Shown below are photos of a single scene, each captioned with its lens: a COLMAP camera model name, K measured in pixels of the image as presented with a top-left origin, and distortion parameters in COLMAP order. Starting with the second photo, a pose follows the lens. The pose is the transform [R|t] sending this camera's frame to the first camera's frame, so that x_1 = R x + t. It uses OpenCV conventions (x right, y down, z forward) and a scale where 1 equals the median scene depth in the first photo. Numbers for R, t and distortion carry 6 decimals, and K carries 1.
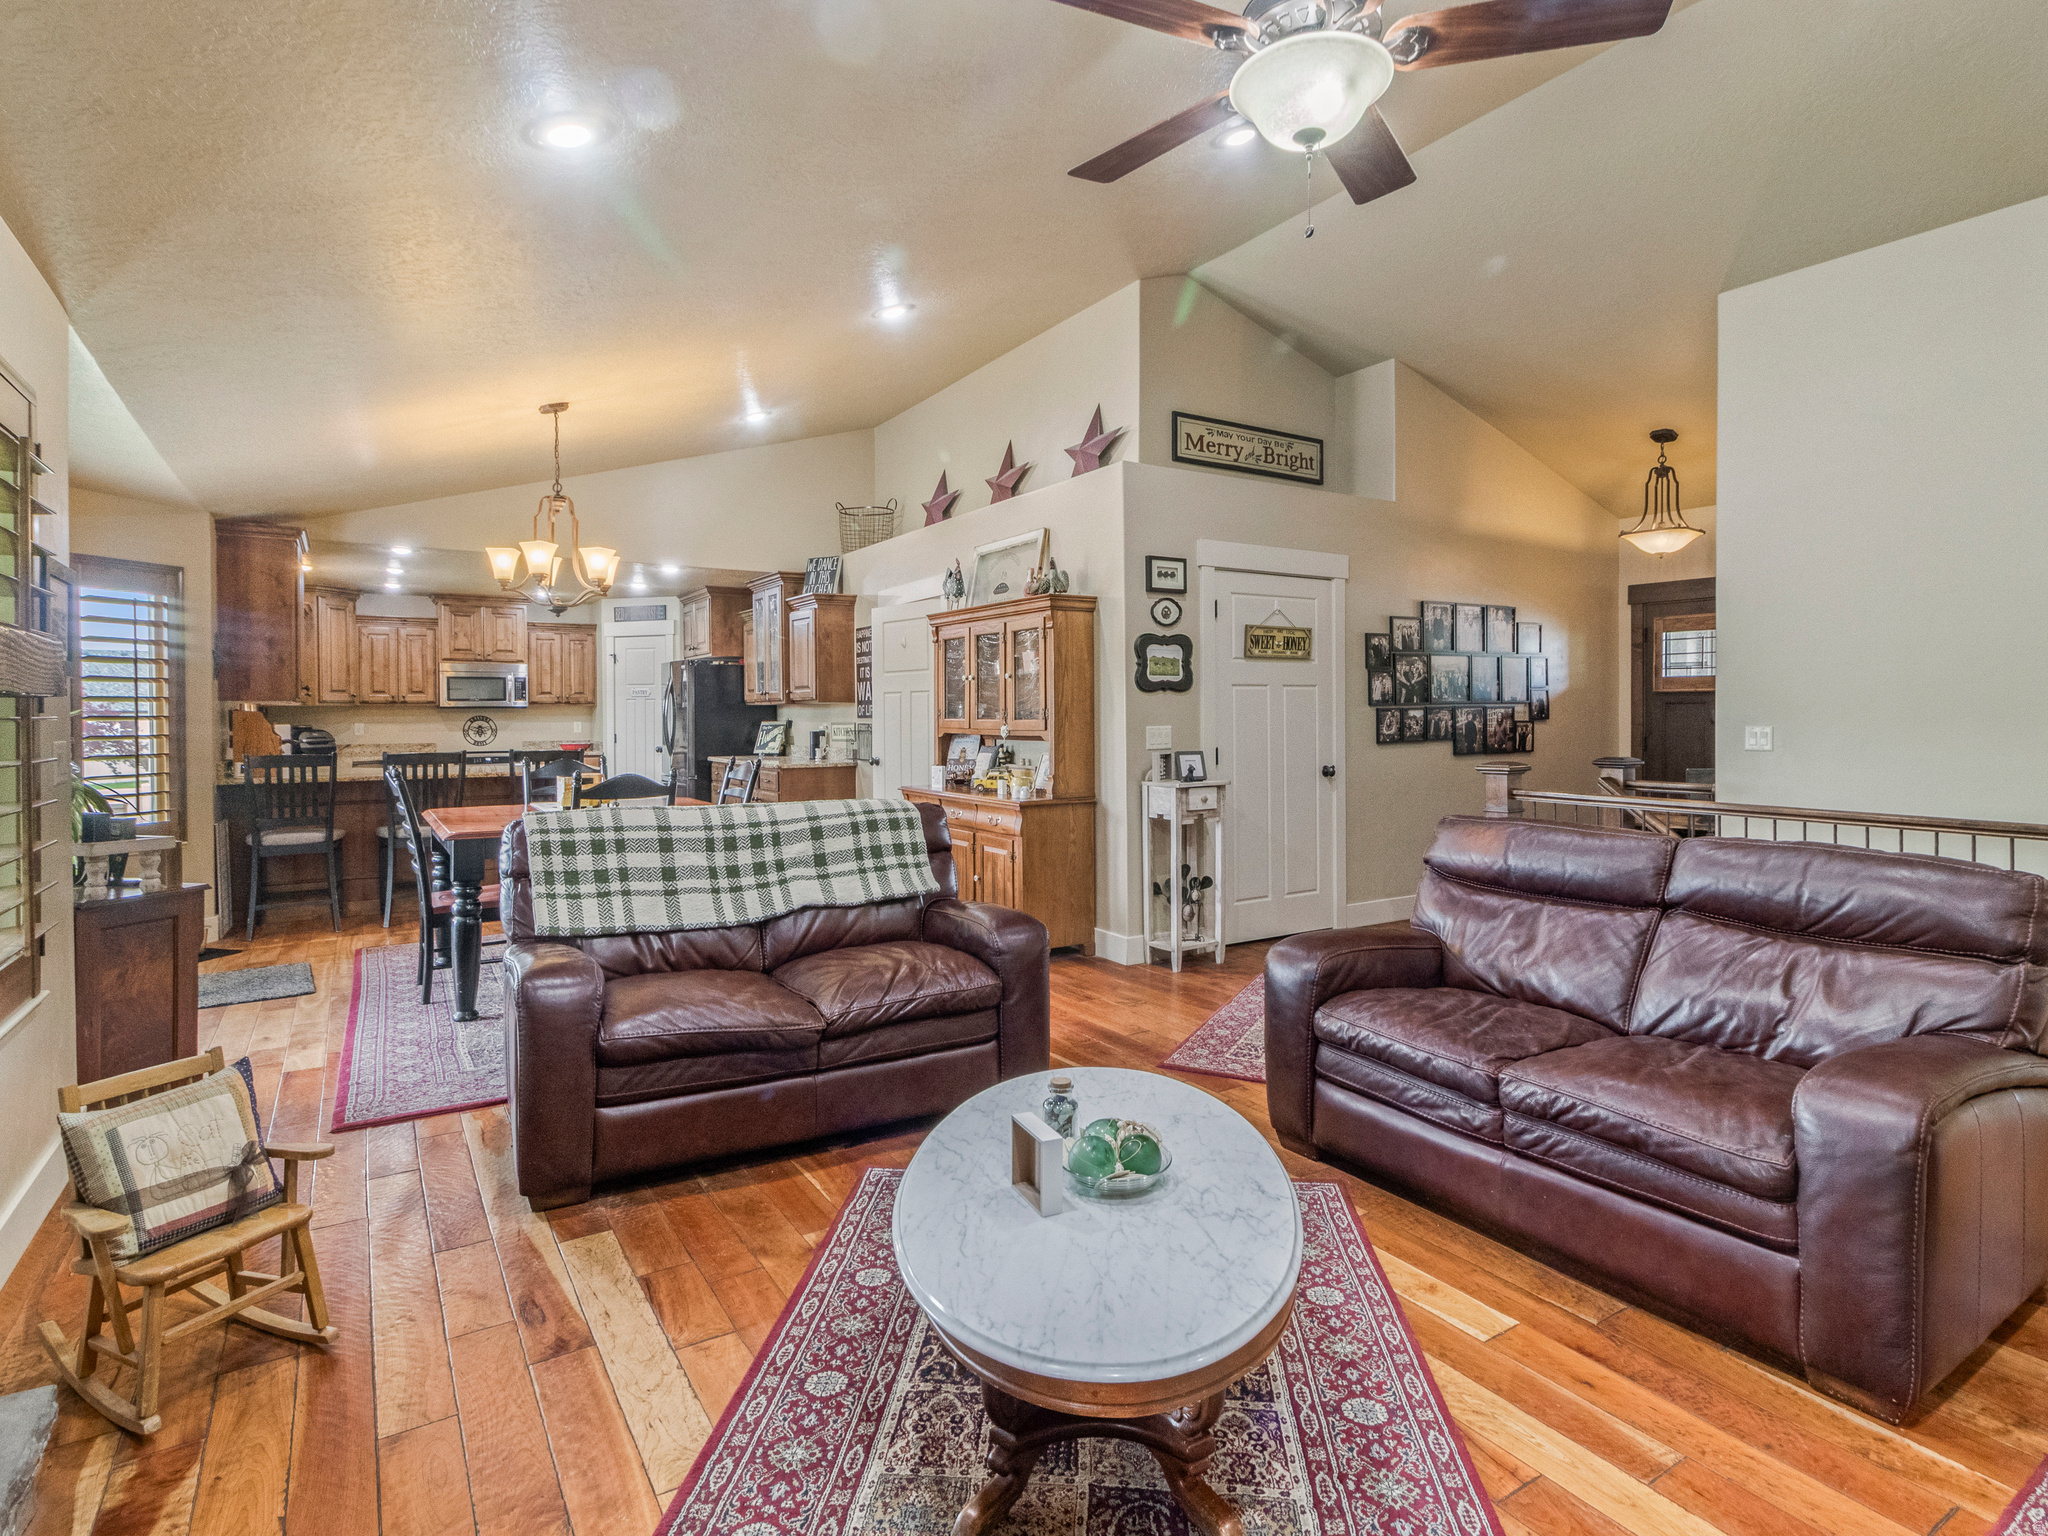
lens RADIAL K [[1069.4, 0, 1063.8], [0, 1069.4, 723.3], [0, 0, 1]] dist [-0.003895, -0.000291]
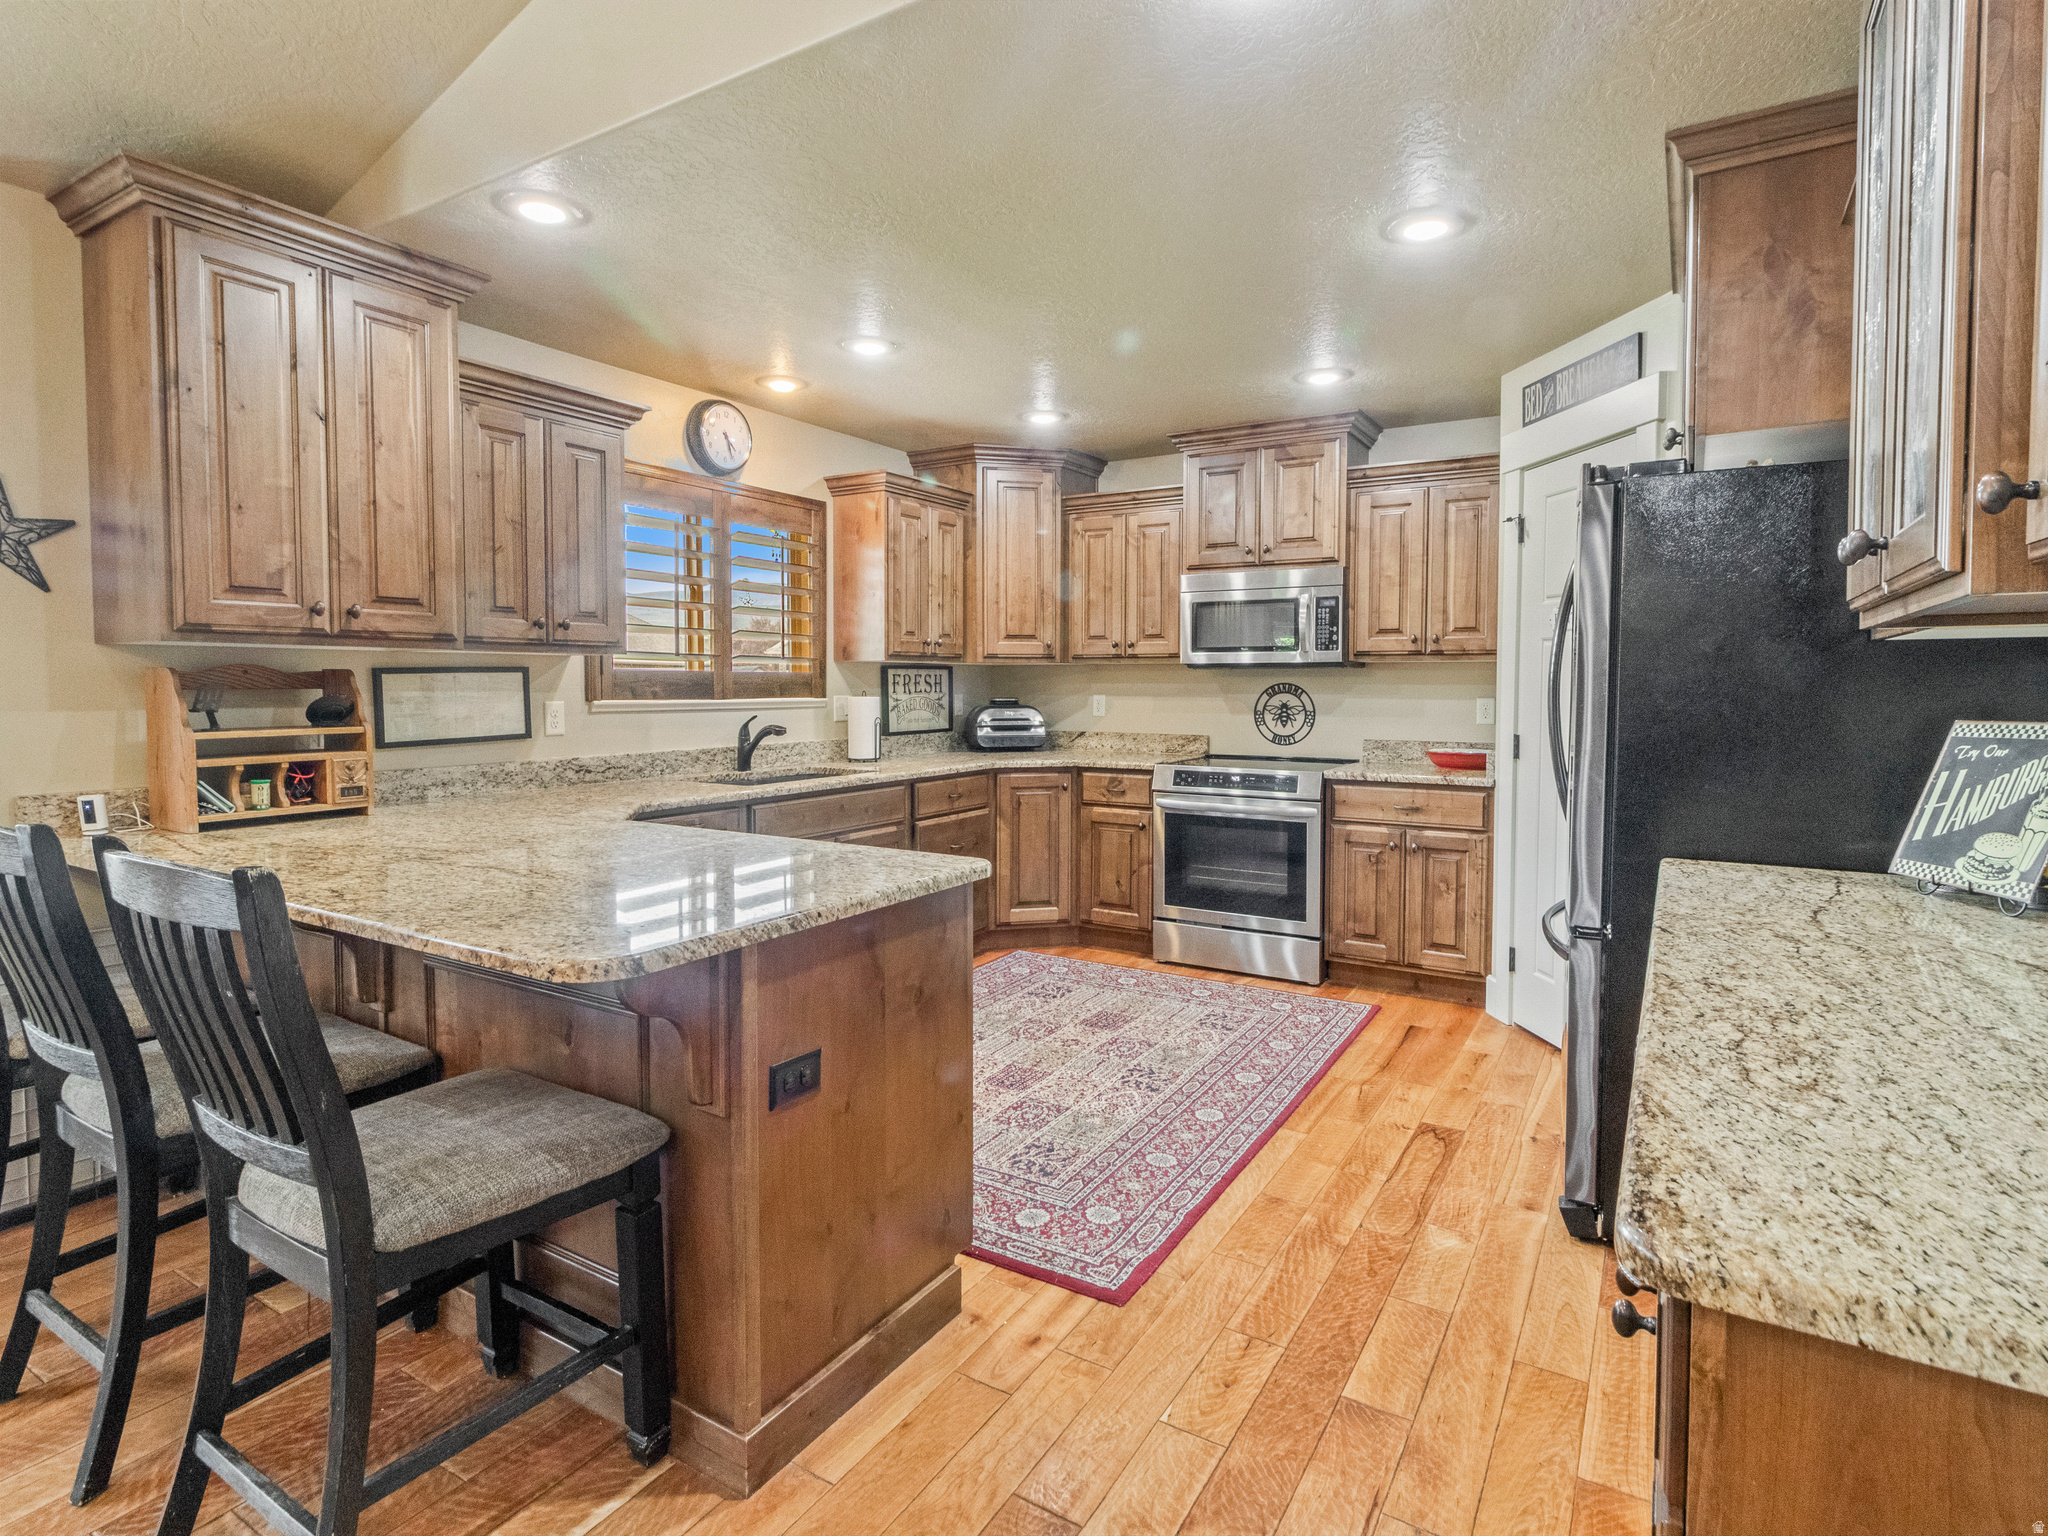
lens RADIAL K [[1069.4, 0, 1041.5], [0, 1069.4, 722.7], [0, 0, 1]] dist [-0.003895, -0.000291]
pose [[0.427987, 0.038876, -0.902948, -0.162887], [-0.010822, 0.999223, 0.037892, -0.006531], [0.903720, -0.006446, 0.428076, 0.728579]]
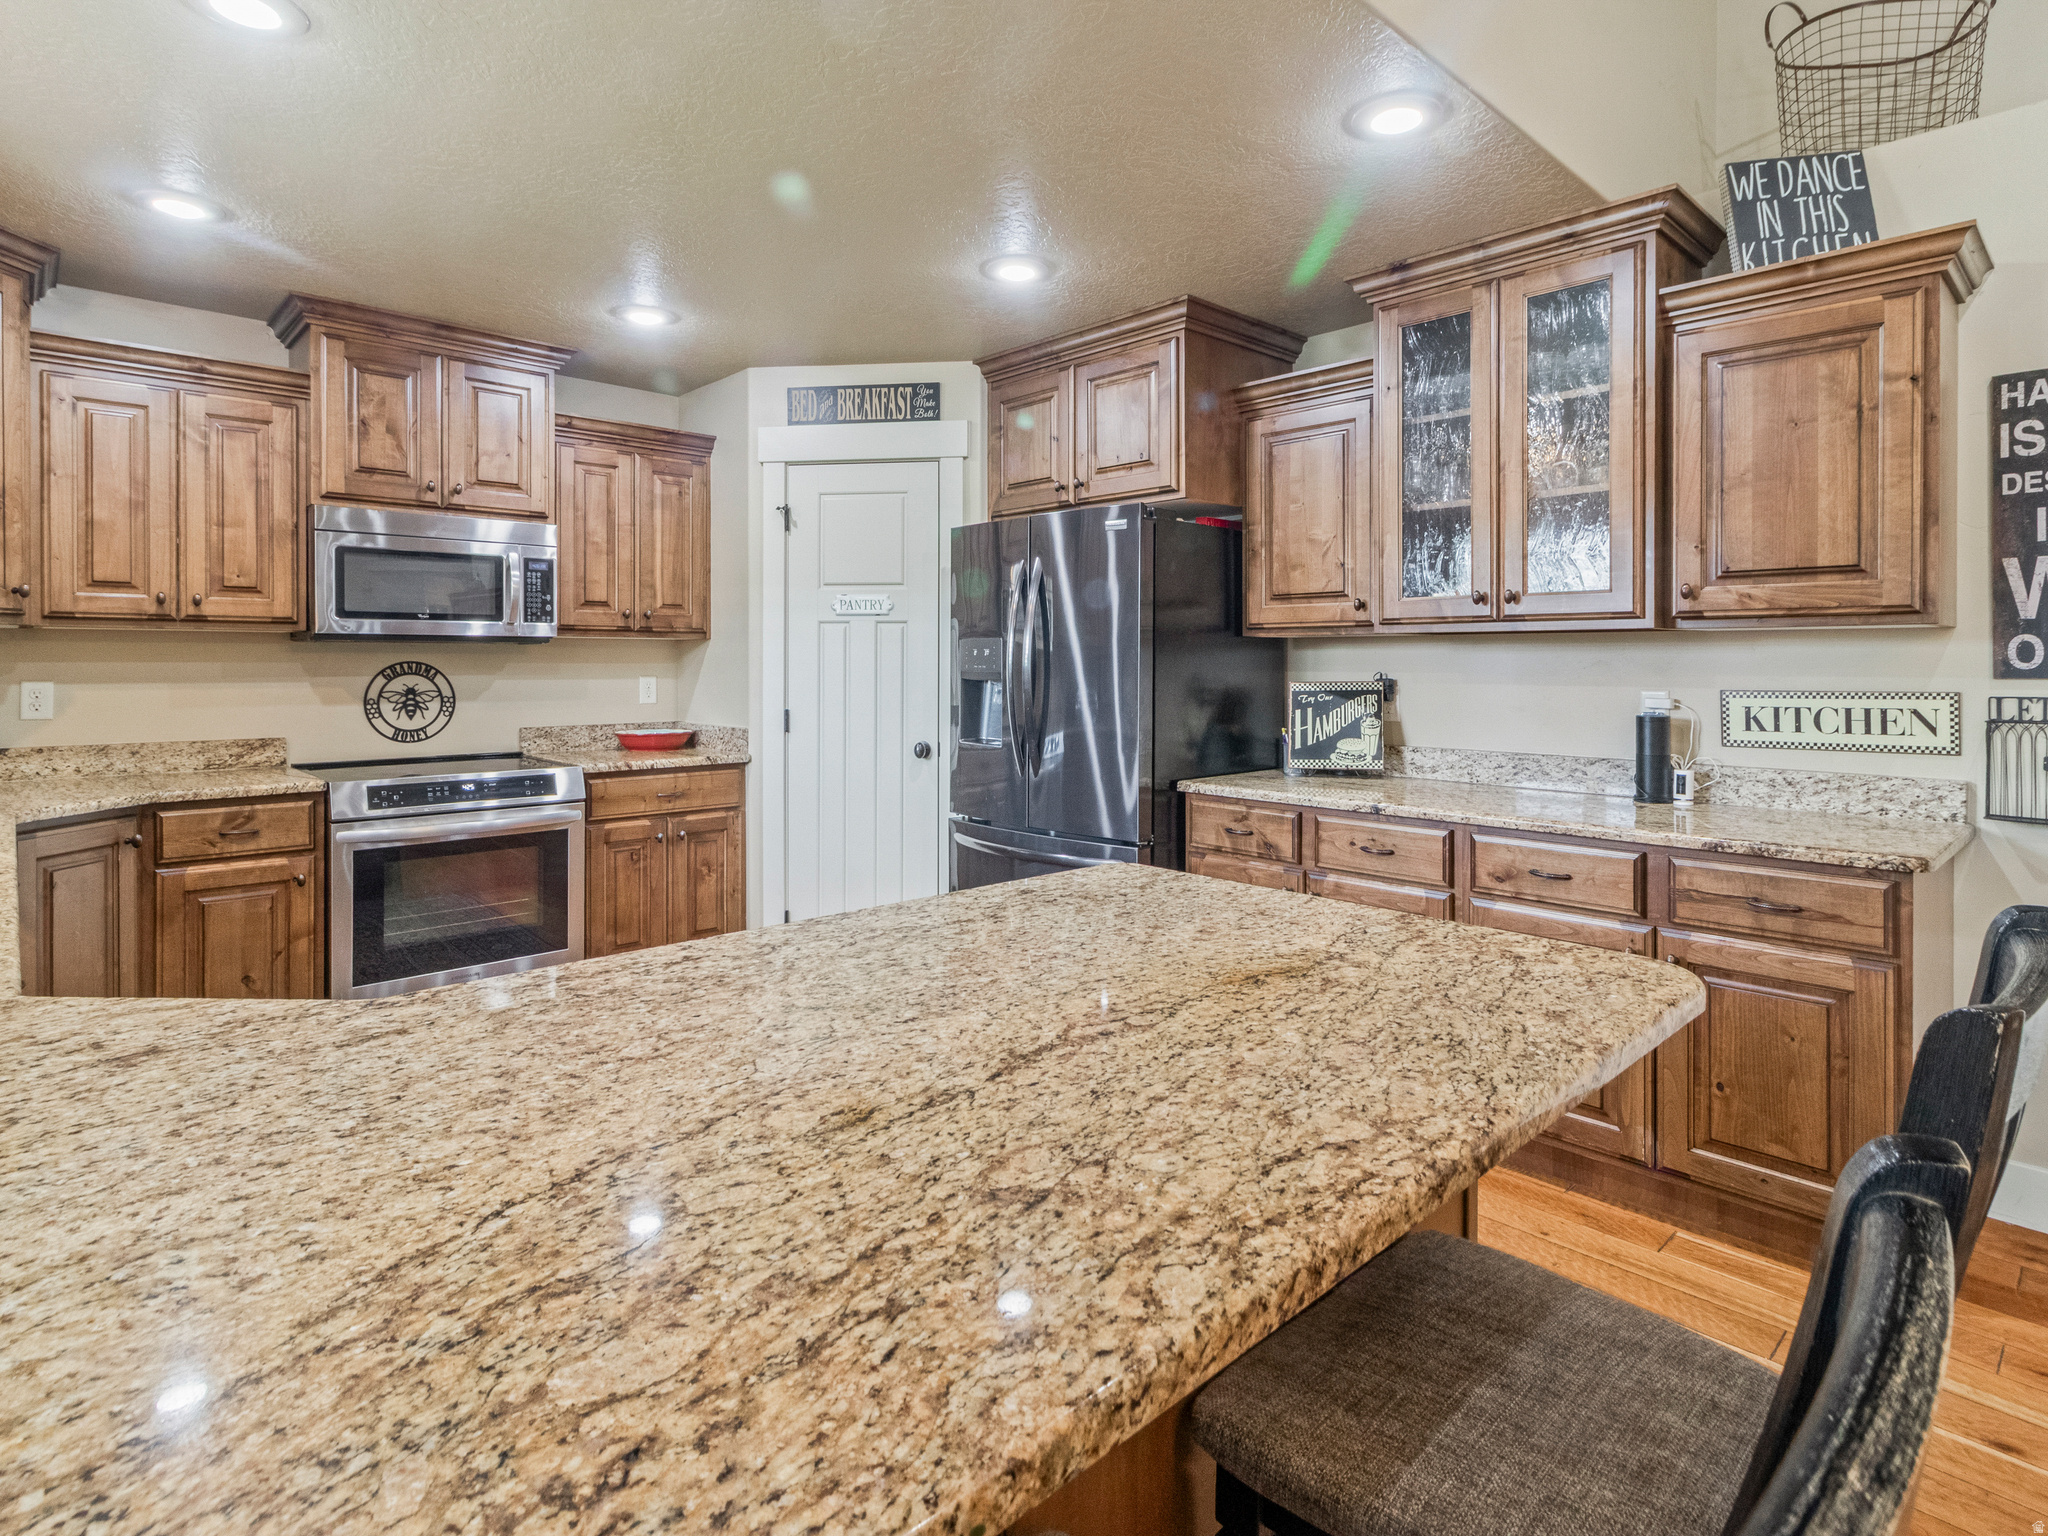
lens RADIAL K [[1069.4, 0, 1060.7], [0, 1069.4, 665.4], [0, 0, 1]] dist [-0.003895, -0.000291]
pose [[0.982759, 0.004681, 0.184833, -0.413419], [-0.003721, 0.999978, -0.005542, -0.004621], [-0.184855, 0.004759, 0.982754, 0.623130]]
